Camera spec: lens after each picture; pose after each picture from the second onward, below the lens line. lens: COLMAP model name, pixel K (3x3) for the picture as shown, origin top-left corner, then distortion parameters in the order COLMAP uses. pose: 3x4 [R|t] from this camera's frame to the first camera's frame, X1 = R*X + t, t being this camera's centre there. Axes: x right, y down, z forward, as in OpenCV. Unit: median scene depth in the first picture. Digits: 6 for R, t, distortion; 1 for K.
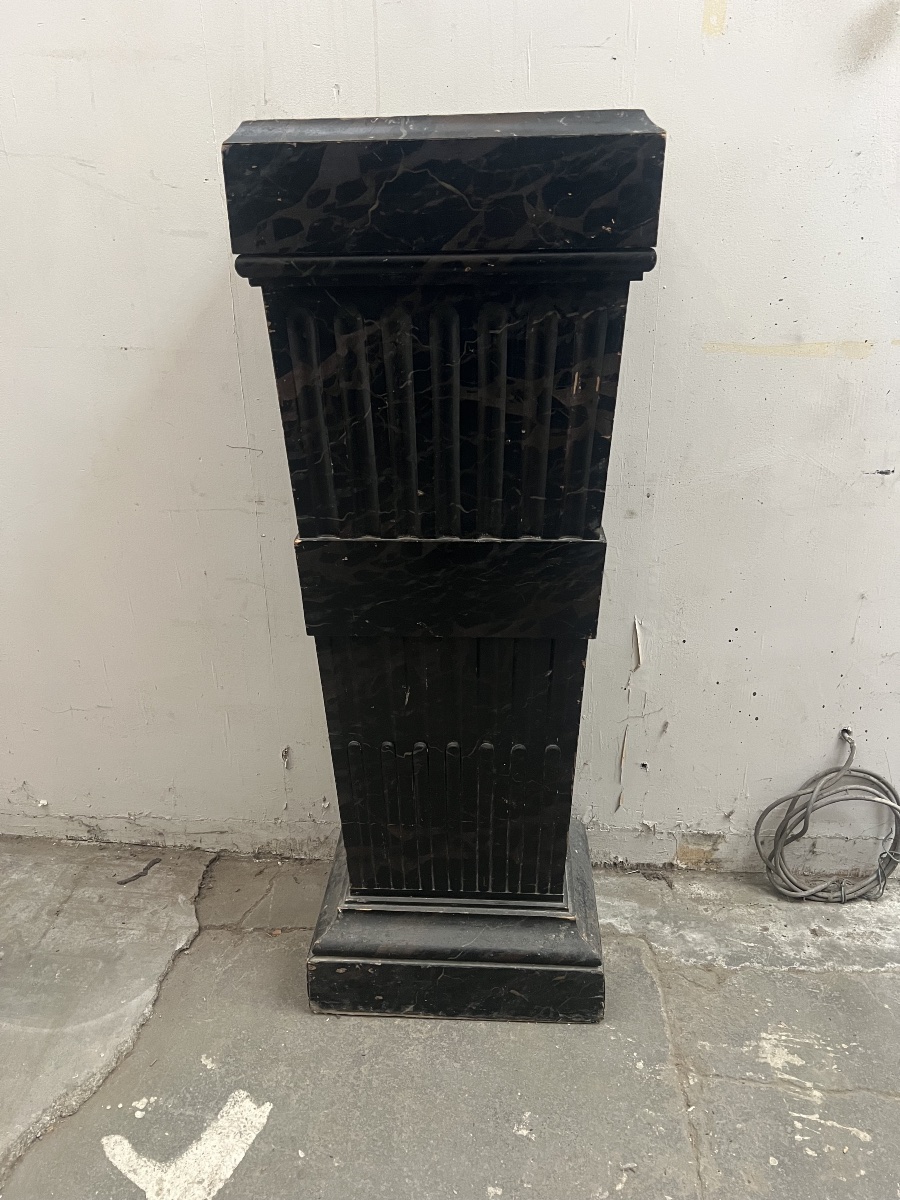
lens RADIAL K [[917.0, 0, 442.6], [0, 917.0, 587.0], [0, 0, 1]] dist [0.028647, -0.038660]
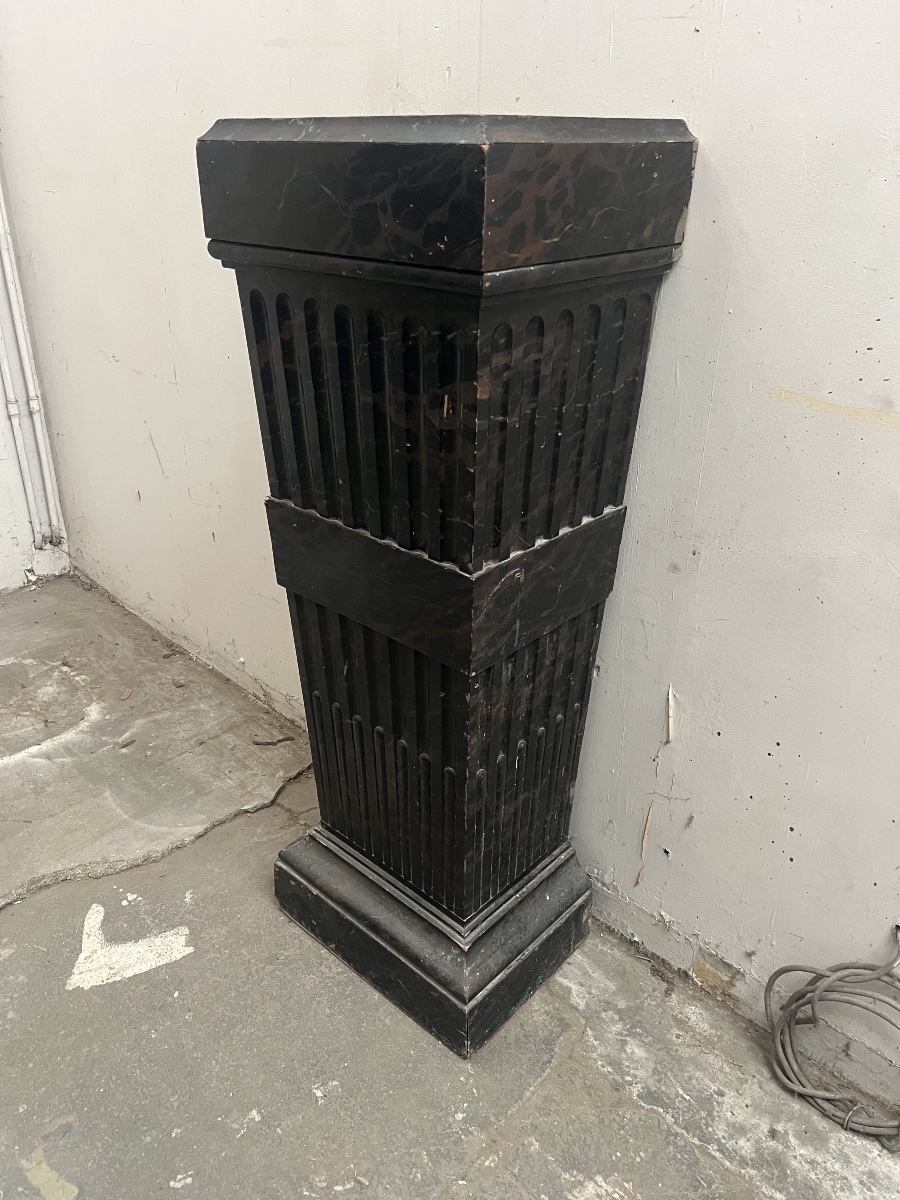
lens RADIAL K [[917.0, 0, 435.4], [0, 917.0, 593.3], [0, 0, 1]] dist [0.028647, -0.038660]
pose [[0.770872, 0.300955, -0.561411, 0.546554], [-0.261851, 0.953157, 0.151412, -0.134857], [0.580681, 0.030286, 0.813568, 0.177890]]
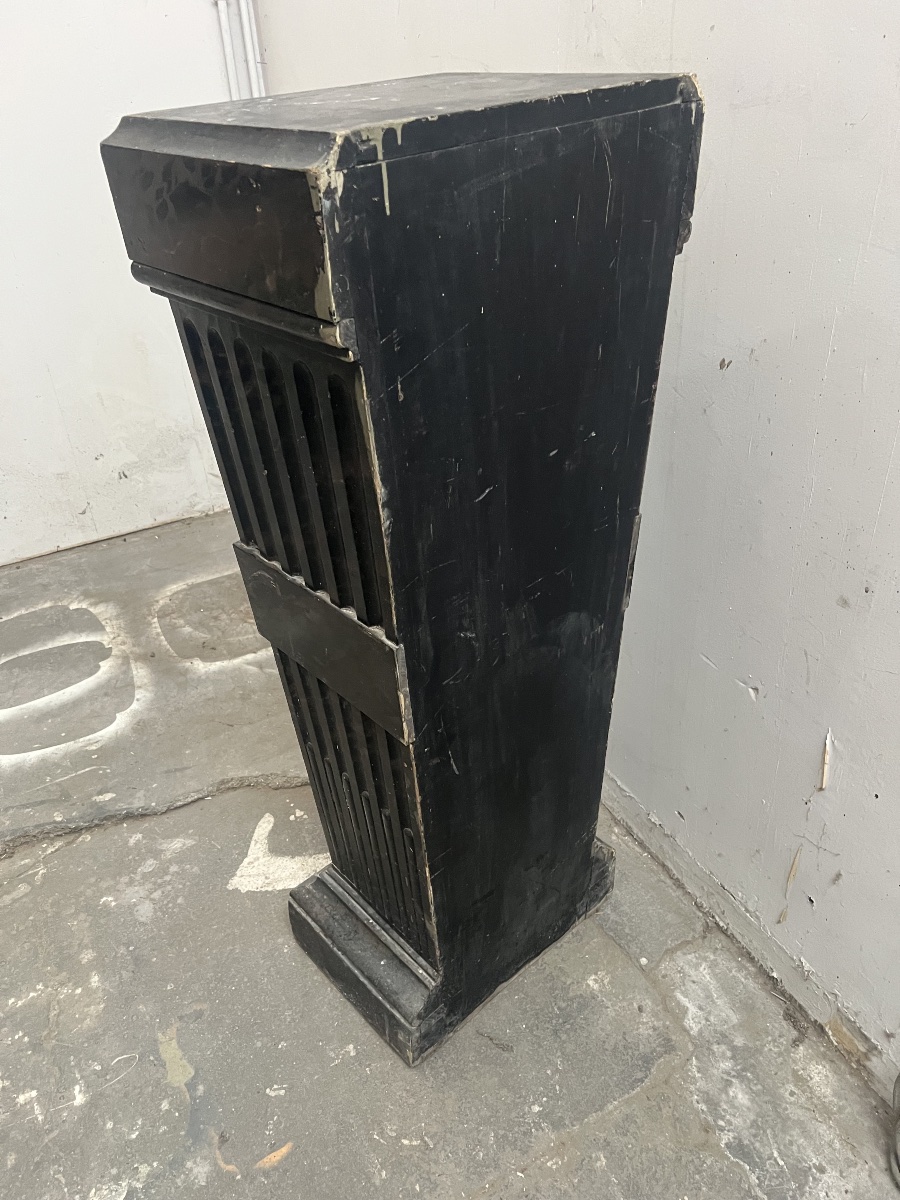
lens RADIAL K [[917.0, 0, 431.1], [0, 917.0, 597.8], [0, 0, 1]] dist [0.028647, -0.038660]
pose [[0.511225, 0.455686, -0.728697, 0.593468], [-0.275612, 0.890011, 0.363205, -0.269466], [0.814056, 0.015159, 0.580588, 0.324818]]
